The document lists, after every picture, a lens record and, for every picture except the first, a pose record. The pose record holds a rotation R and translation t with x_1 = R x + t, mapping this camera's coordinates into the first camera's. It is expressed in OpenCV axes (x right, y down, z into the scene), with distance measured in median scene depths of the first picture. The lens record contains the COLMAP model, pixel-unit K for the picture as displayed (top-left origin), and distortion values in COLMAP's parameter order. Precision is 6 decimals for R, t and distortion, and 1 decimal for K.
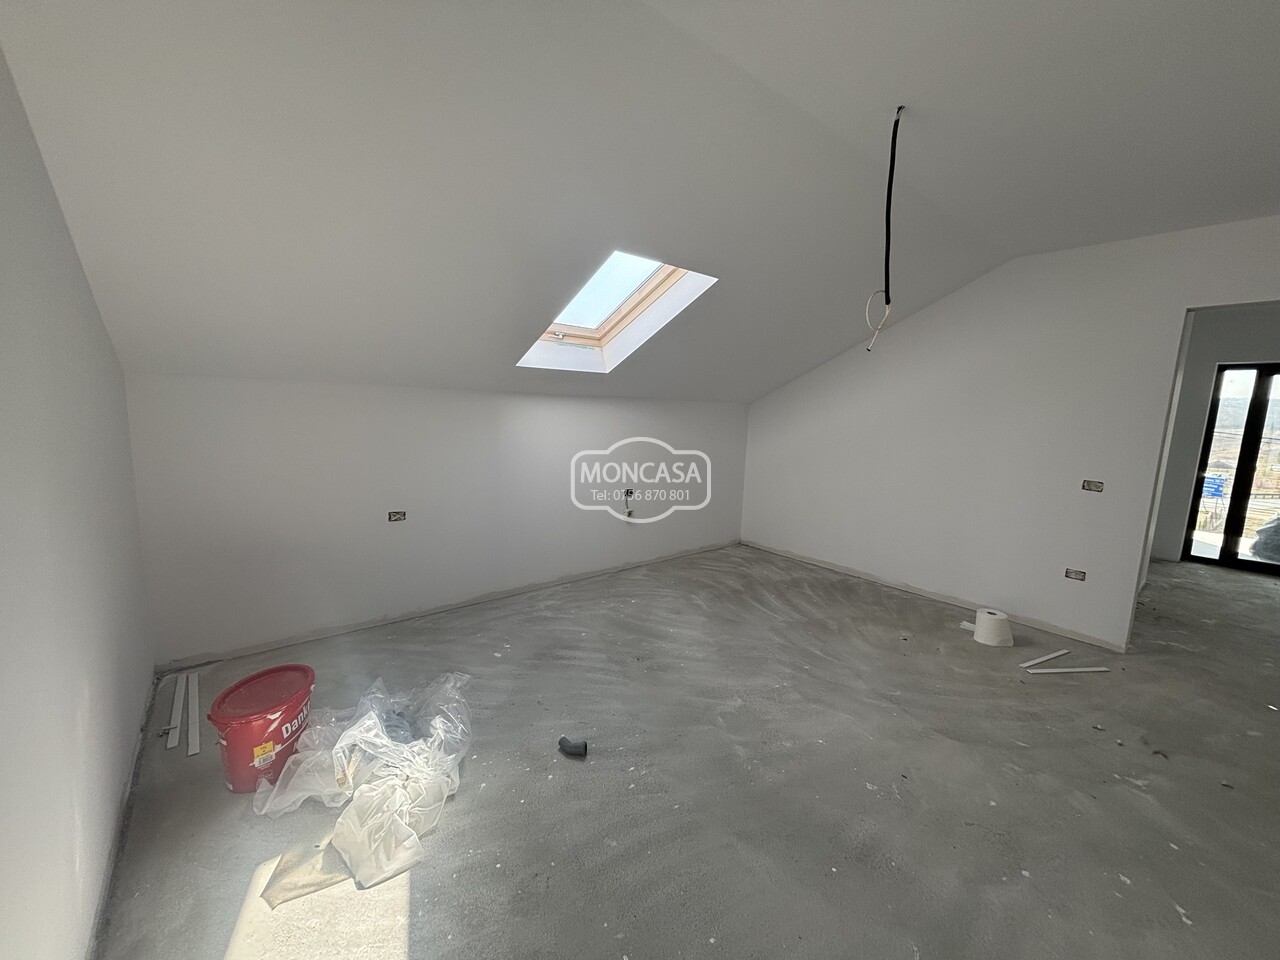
lens RADIAL K [[511.2, 0, 636.5], [0, 511.2, 480.2], [0, 0, 1]] dist [-0.002612, 0.000498]
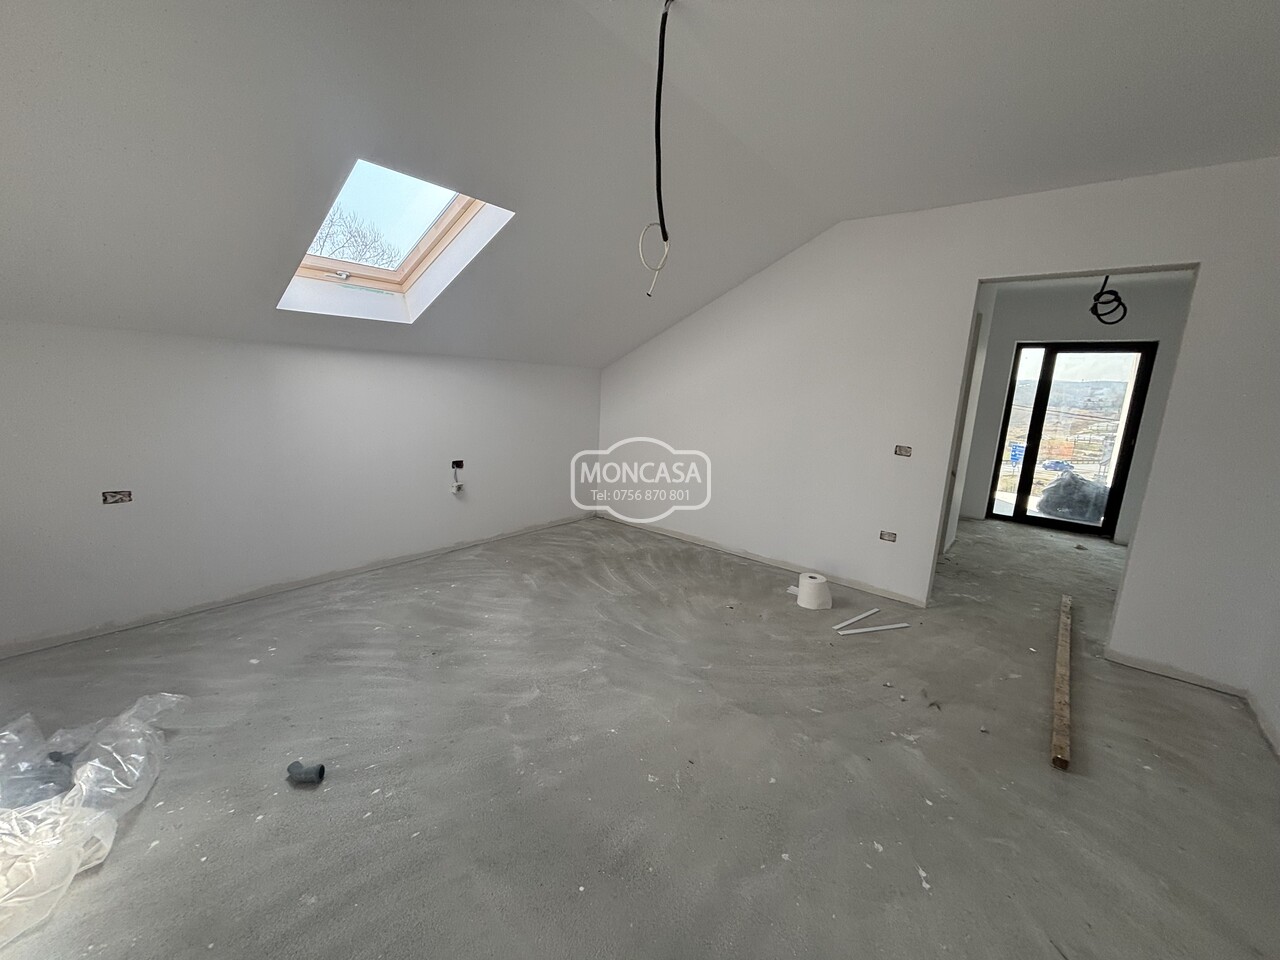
lens RADIAL K [[511.2, 0, 637.2], [0, 511.2, 479.1], [0, 0, 1]] dist [-0.002612, 0.000498]
pose [[0.981090, -0.019311, 0.192587, 0.171204], [0.009726, 0.998672, 0.050592, 0.012074], [-0.193308, -0.047762, 0.979975, 0.085143]]
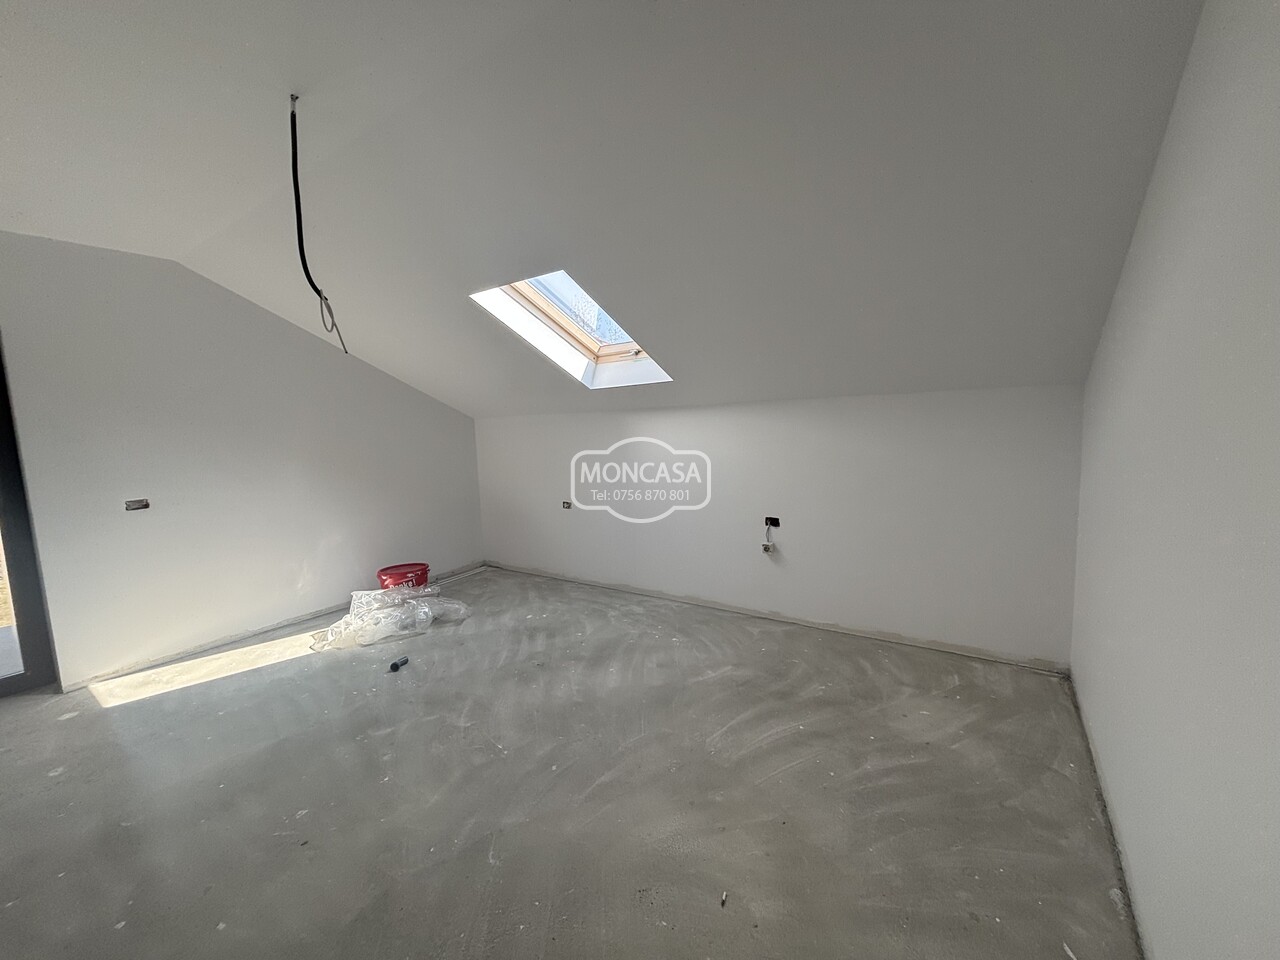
lens RADIAL K [[511.2, 0, 636.8], [0, 511.2, 478.9], [0, 0, 1]] dist [-0.002612, 0.000498]
pose [[0.275676, 0.059366, -0.959416, 0.966996], [-0.090669, 0.995247, 0.035530, -0.070931], [0.956965, 0.077195, 0.279748, 0.823178]]
